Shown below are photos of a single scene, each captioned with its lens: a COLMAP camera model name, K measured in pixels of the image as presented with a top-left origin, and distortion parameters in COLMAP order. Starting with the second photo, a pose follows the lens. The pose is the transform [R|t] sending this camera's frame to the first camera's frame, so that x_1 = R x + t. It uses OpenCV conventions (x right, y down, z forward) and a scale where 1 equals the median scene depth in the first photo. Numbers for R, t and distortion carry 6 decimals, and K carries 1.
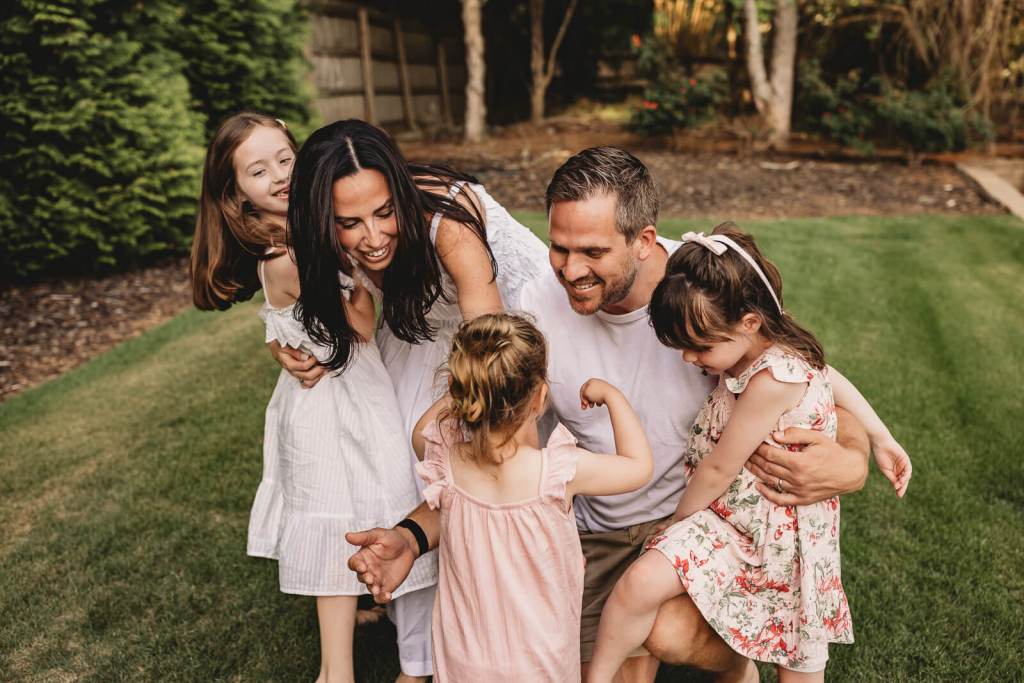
lens RADIAL K [[992.8, 0, 512.0], [0, 992.8, 341.5], [0, 0, 1]] dist [0.030031, -0.016067]
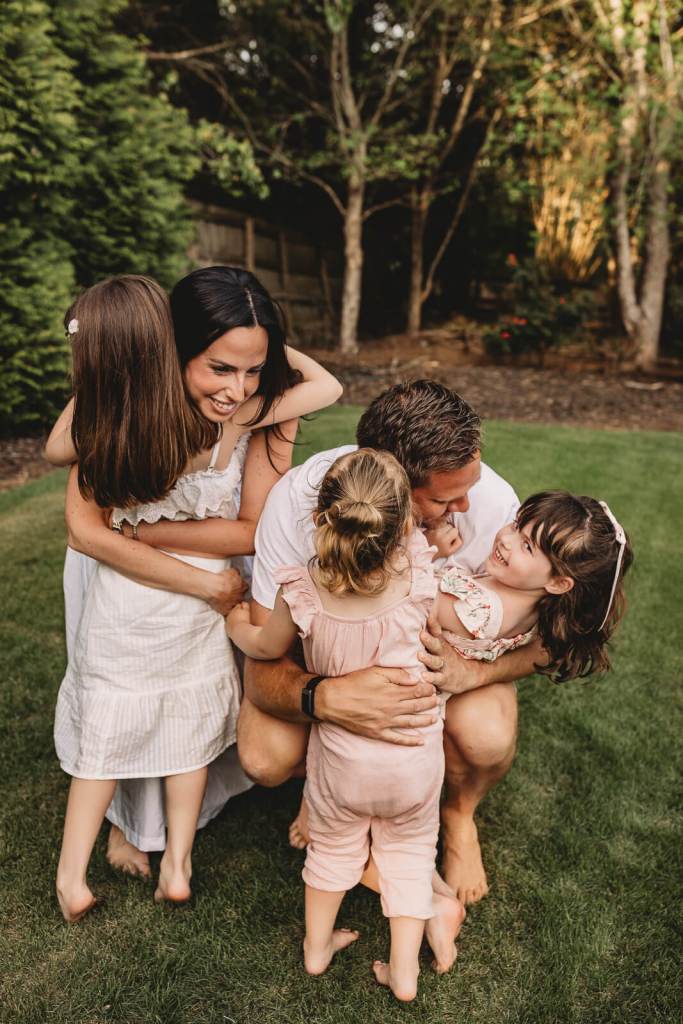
lens RADIAL K [[1007.3, 0, 344.2], [0, 1007.3, 488.8], [0, 0, 1]] dist [0.066779, -0.151054]
pose [[0.997158, 0.058801, -0.047094, 0.033417], [-0.062149, 0.995384, -0.073124, 0.040092], [0.042577, 0.075843, 0.996210, -0.058438]]
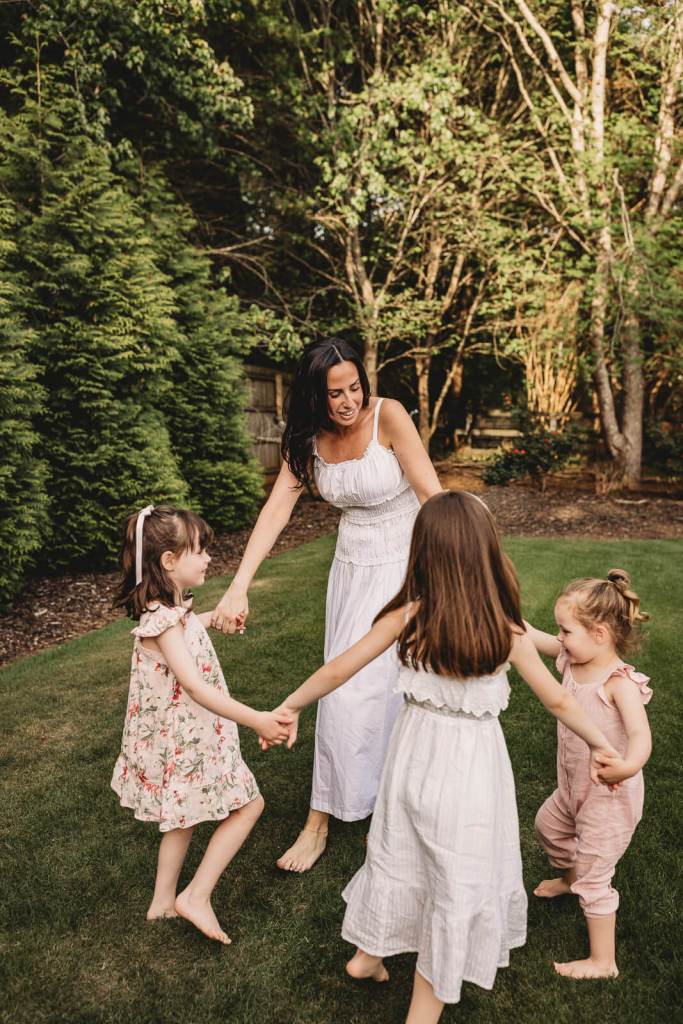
lens RADIAL K [[1007.3, 0, 344.2], [0, 1007.3, 488.8], [0, 0, 1]] dist [0.066779, -0.151054]
pose [[0.998725, 0.004815, -0.050256, -0.020123], [-0.014683, 0.980115, -0.197885, 0.090835], [0.048304, 0.198371, 0.978936, -0.346874]]
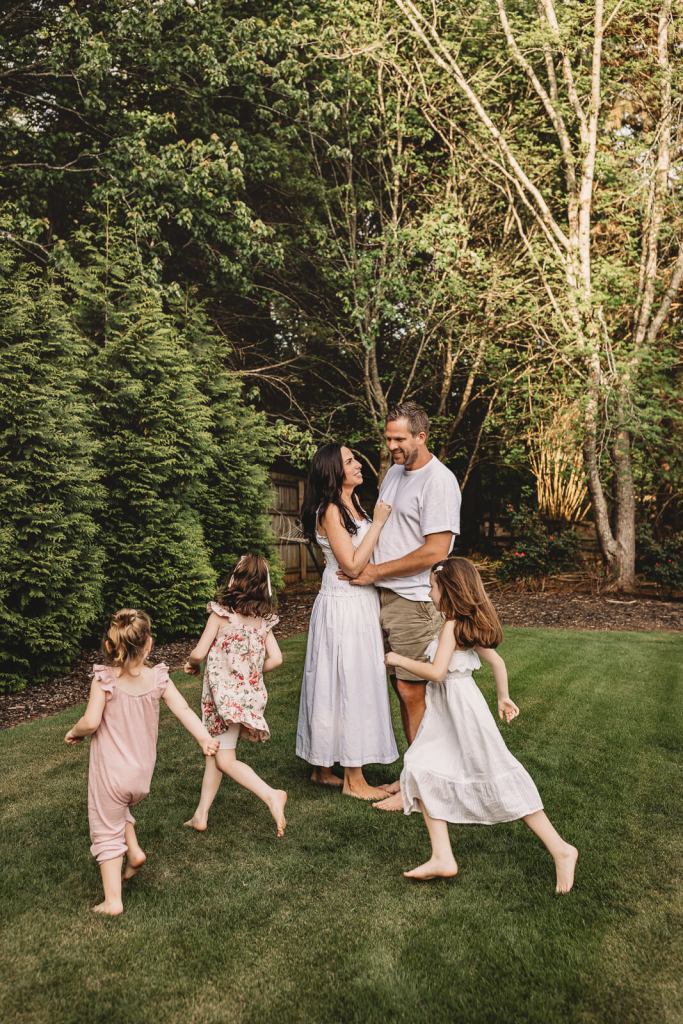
lens RADIAL K [[1039.3, 0, 340.9], [0, 1039.3, 478.1], [0, 0, 1]] dist [0.051077, -0.002140]
pose [[0.996517, 0.012060, -0.082514, 0.030294], [-0.037294, 0.949472, -0.311629, 0.186005], [0.074586, 0.313621, 0.946614, -0.622833]]
